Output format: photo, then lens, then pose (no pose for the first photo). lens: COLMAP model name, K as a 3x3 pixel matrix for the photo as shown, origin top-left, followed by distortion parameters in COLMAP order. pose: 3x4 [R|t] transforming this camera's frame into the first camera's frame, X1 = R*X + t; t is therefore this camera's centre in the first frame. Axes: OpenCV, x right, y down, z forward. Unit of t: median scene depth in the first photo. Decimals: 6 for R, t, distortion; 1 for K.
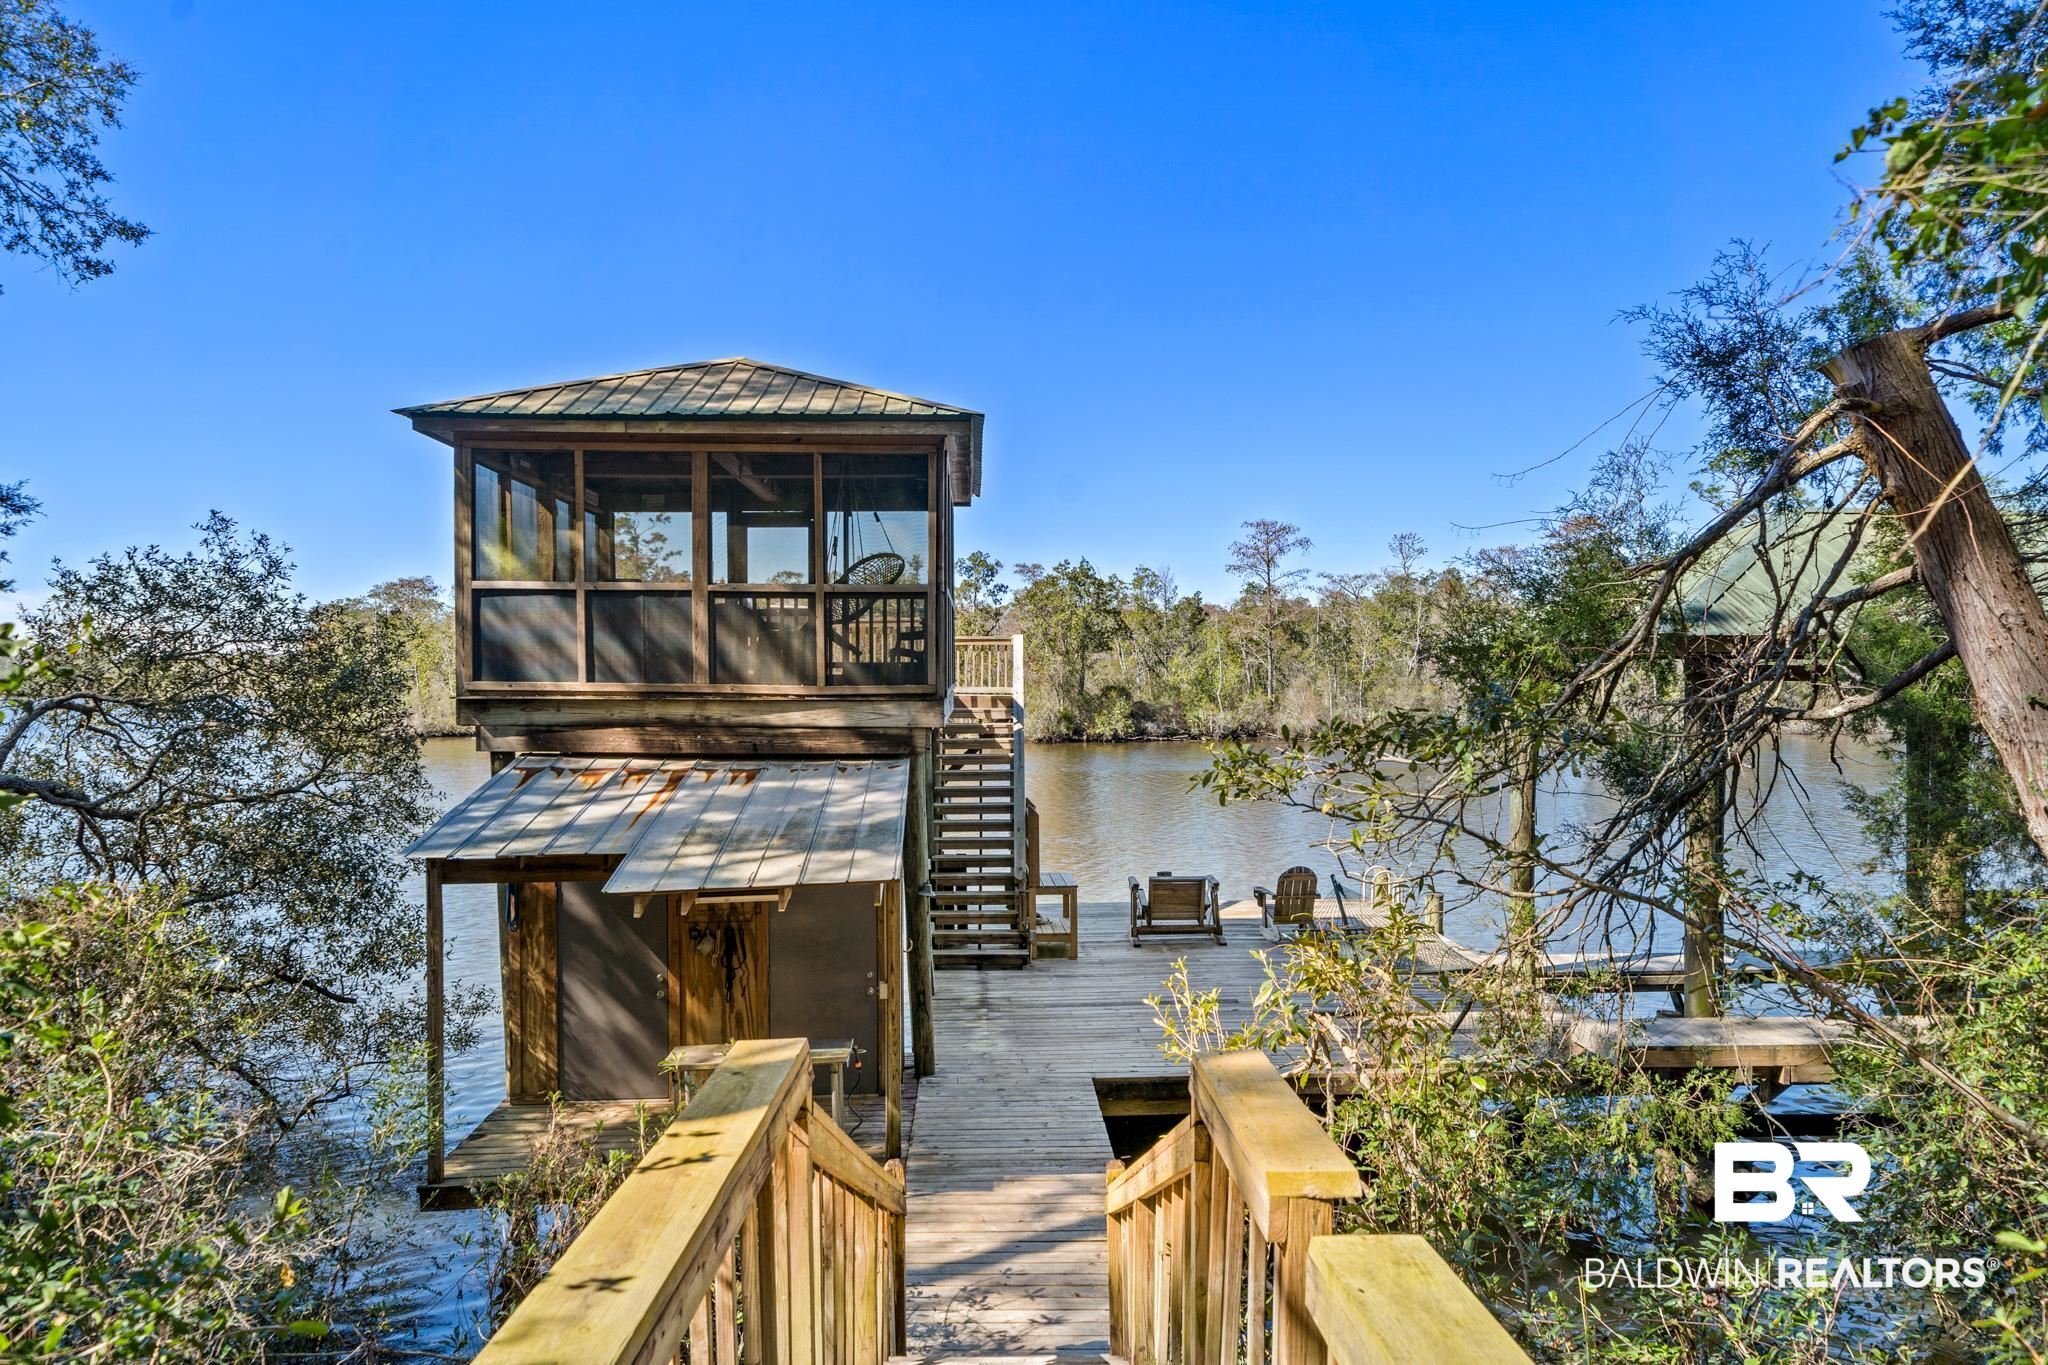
lens RADIAL K [[1400.9, 0, 1029.4], [0, 1400.9, 691.8], [0, 0, 1]] dist [0.007637, 0.001075]
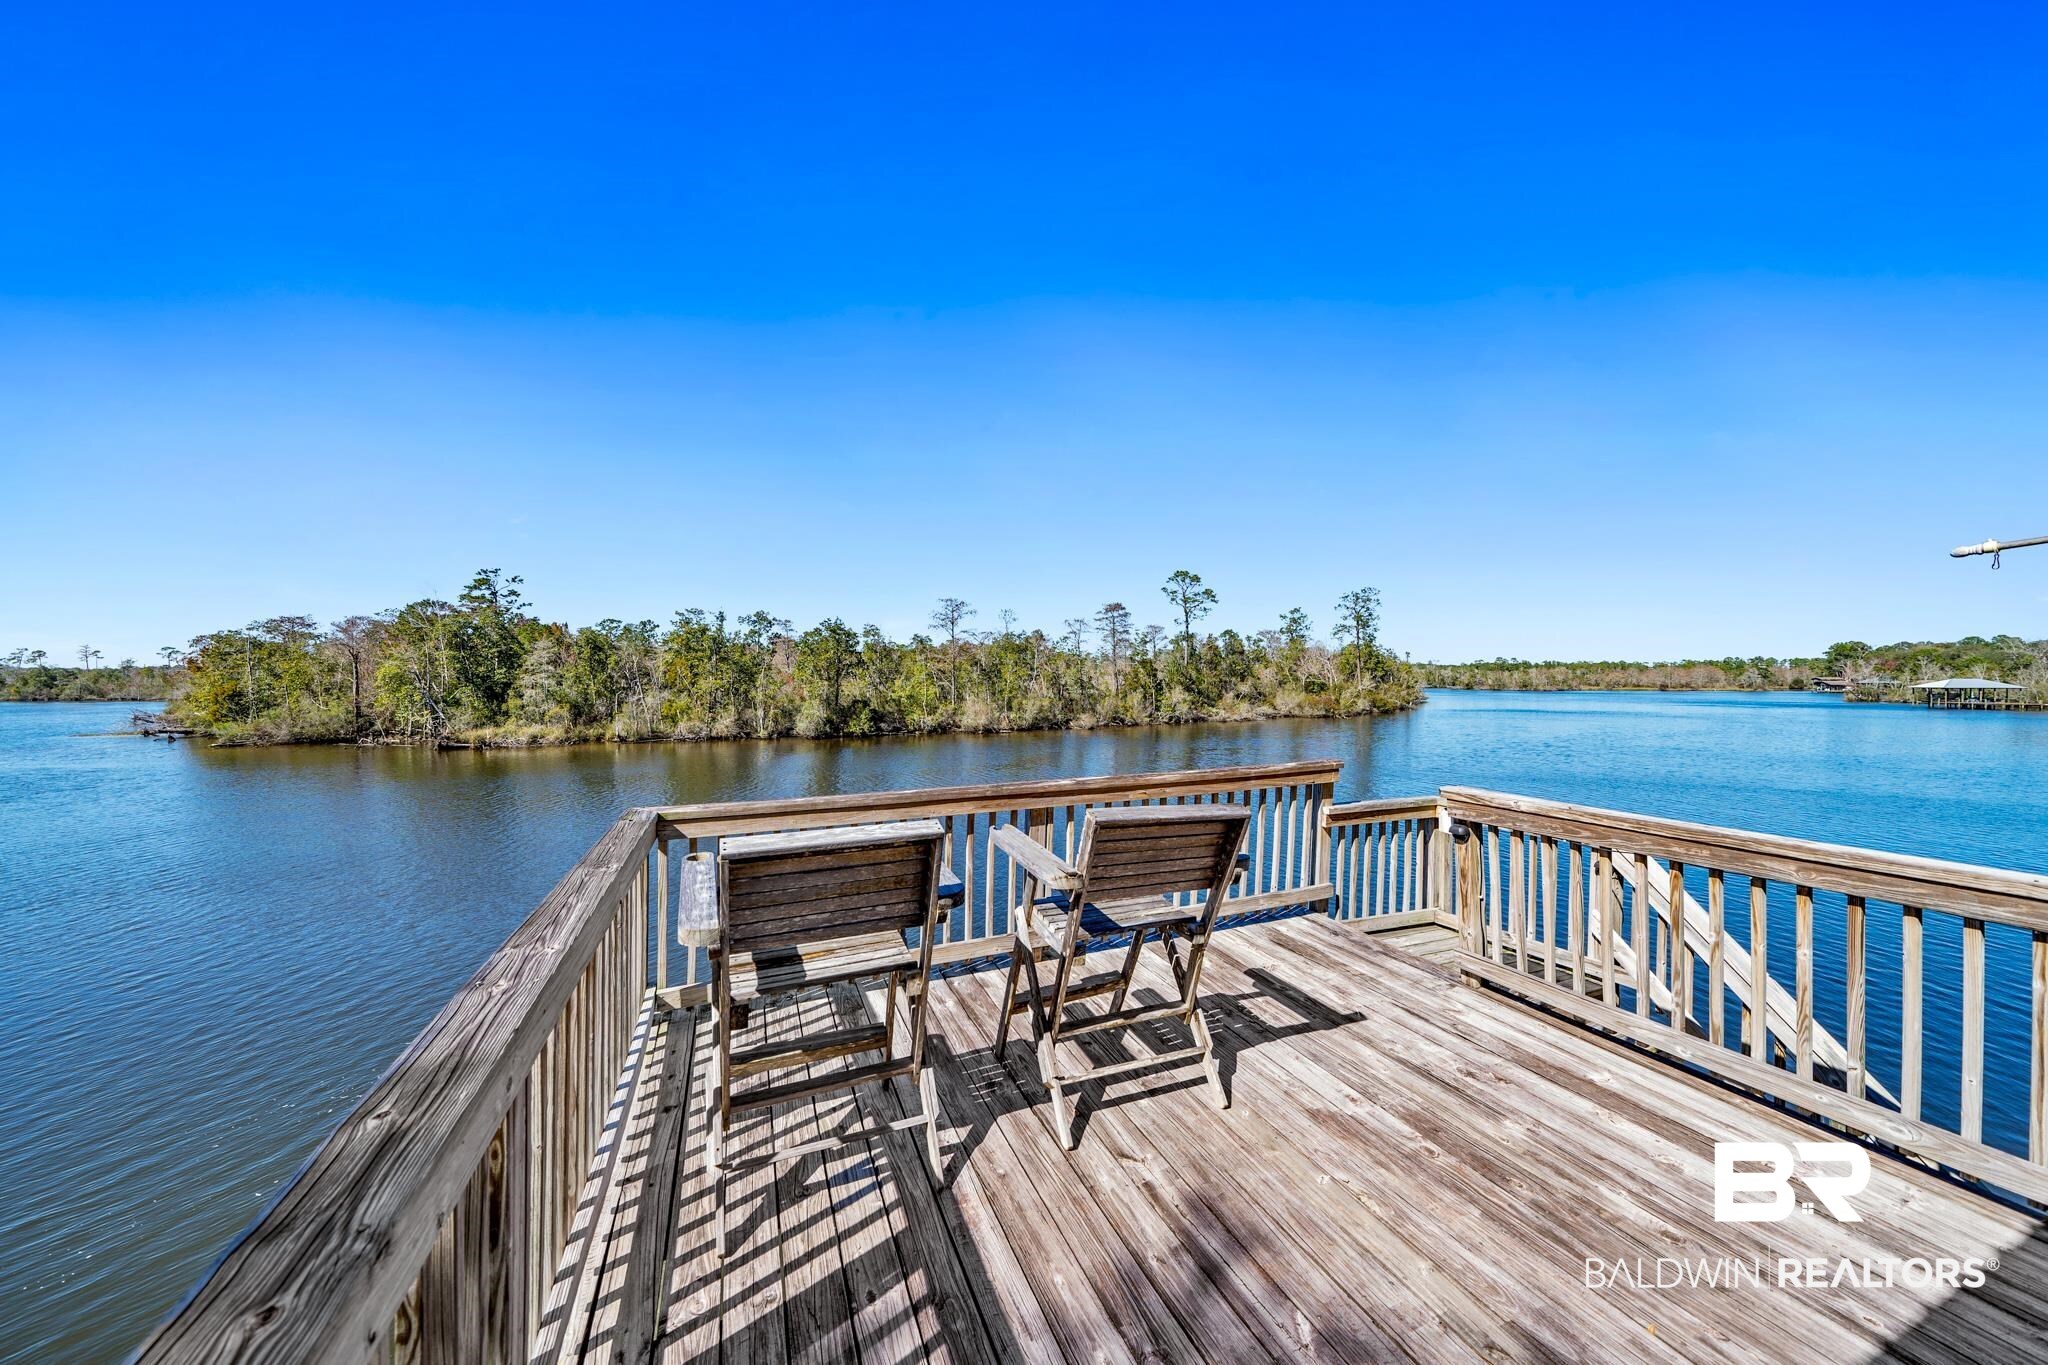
lens RADIAL K [[720.0, 0, 1024.6], [0, 720.0, 681.3], [0, 0, 1]] dist [0.001005, 0.000273]
pose [[0.936675, 0.001387, 0.350197, -0.048078], [0.001927, 0.999957, -0.009112, -0.017816], [-0.350194, 0.009210, 0.936632, 0.191430]]
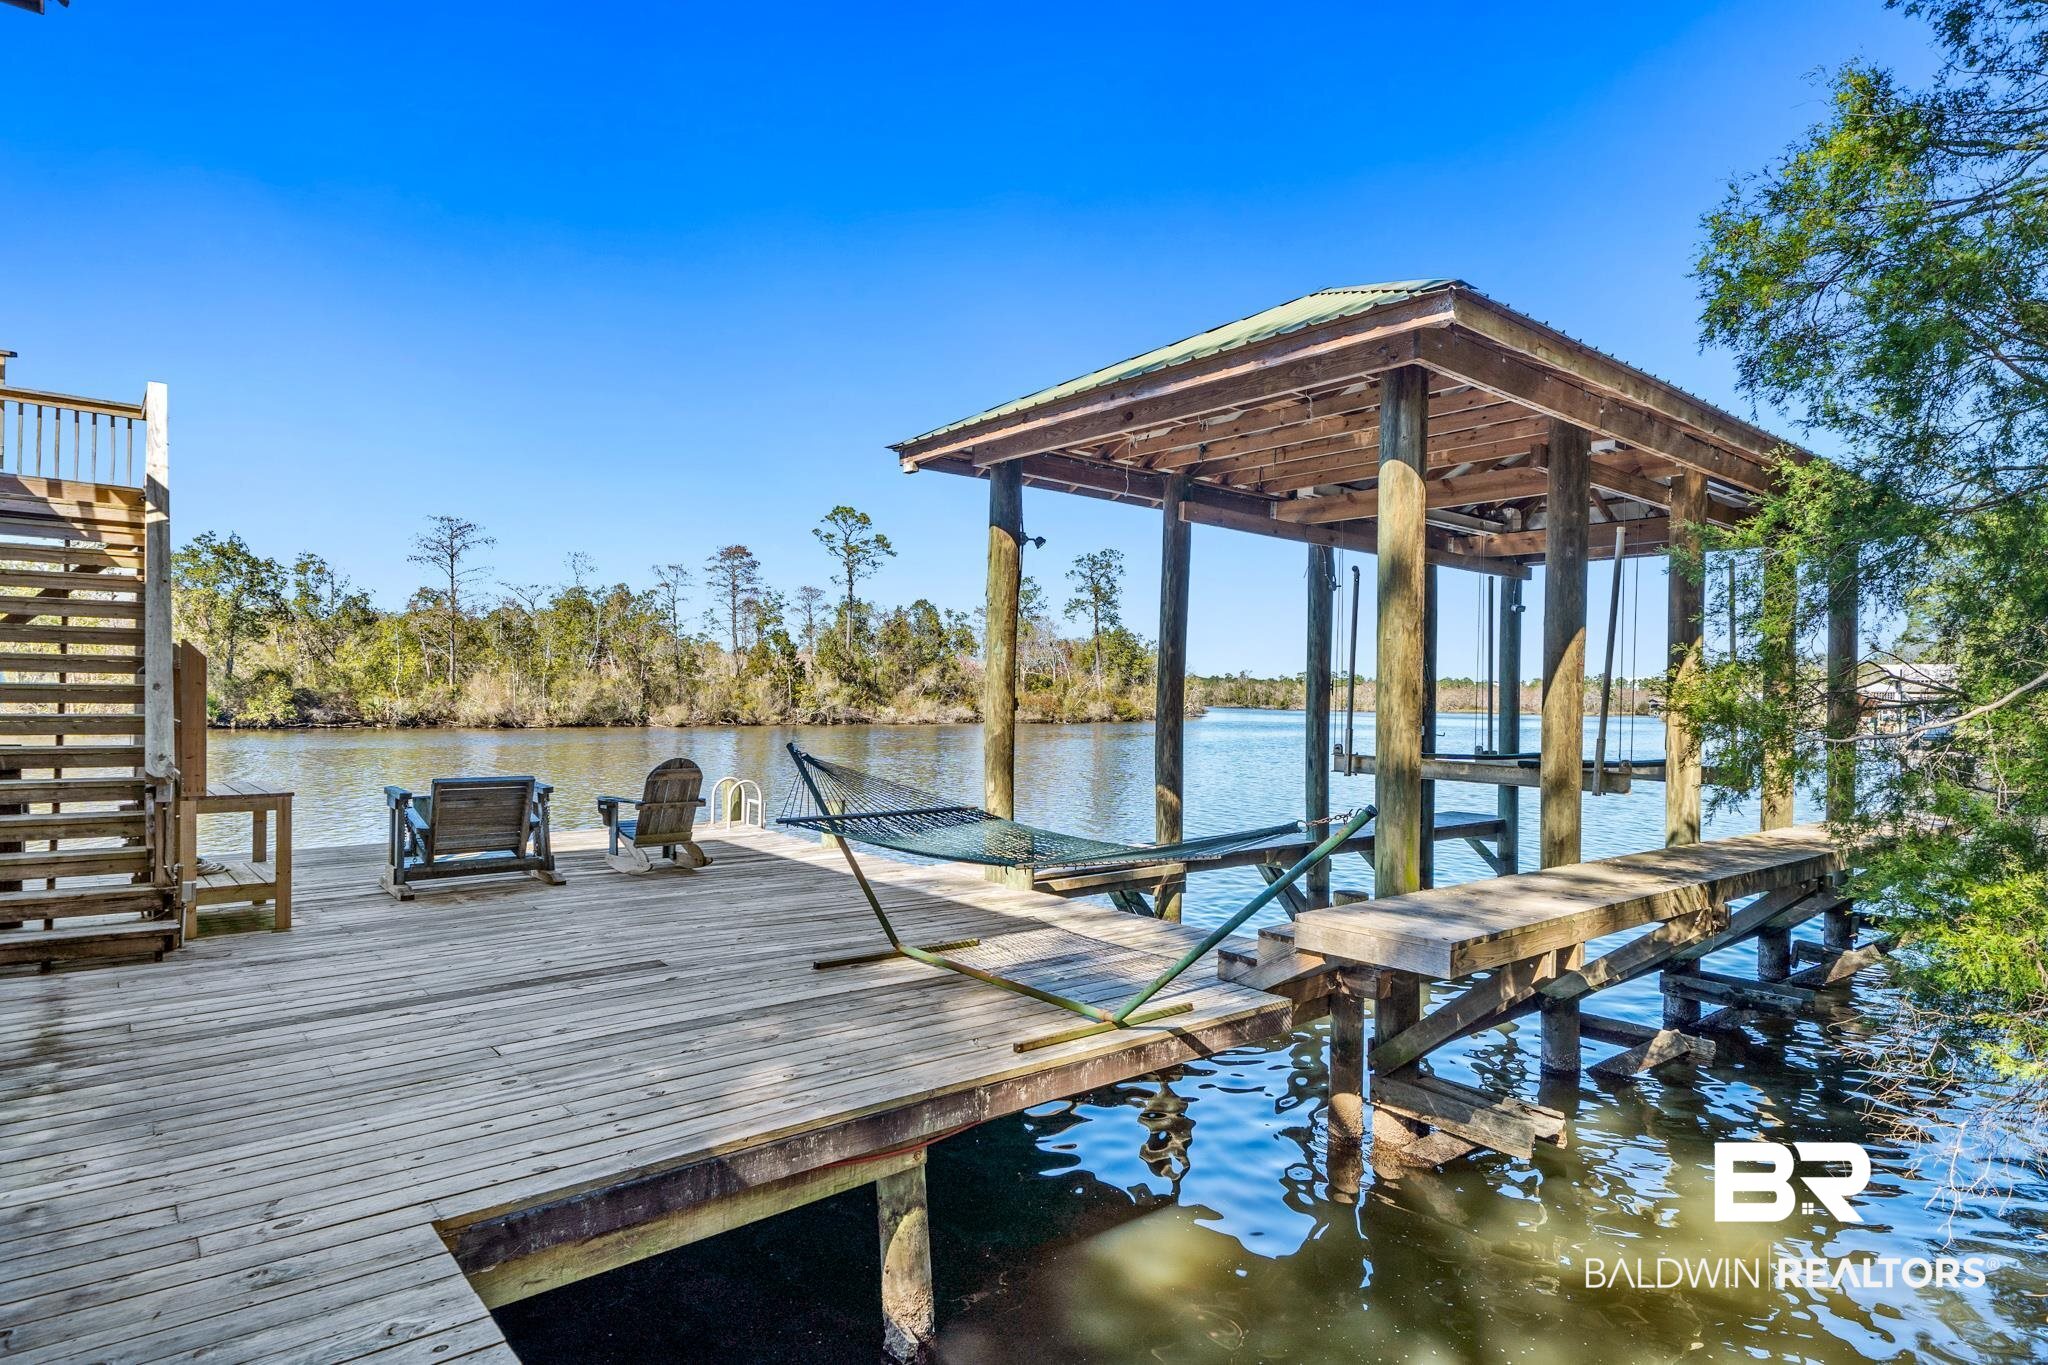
lens RADIAL K [[1117.8, 0, 1019.6], [0, 1117.8, 698.9], [0, 0, 1]] dist [0.006427, -0.003369]
pose [[0.791589, 0.014974, 0.610870, -0.001577], [-0.009610, 0.999881, -0.012058, 0.019776], [-0.610978, 0.003675, 0.791639, 0.092486]]
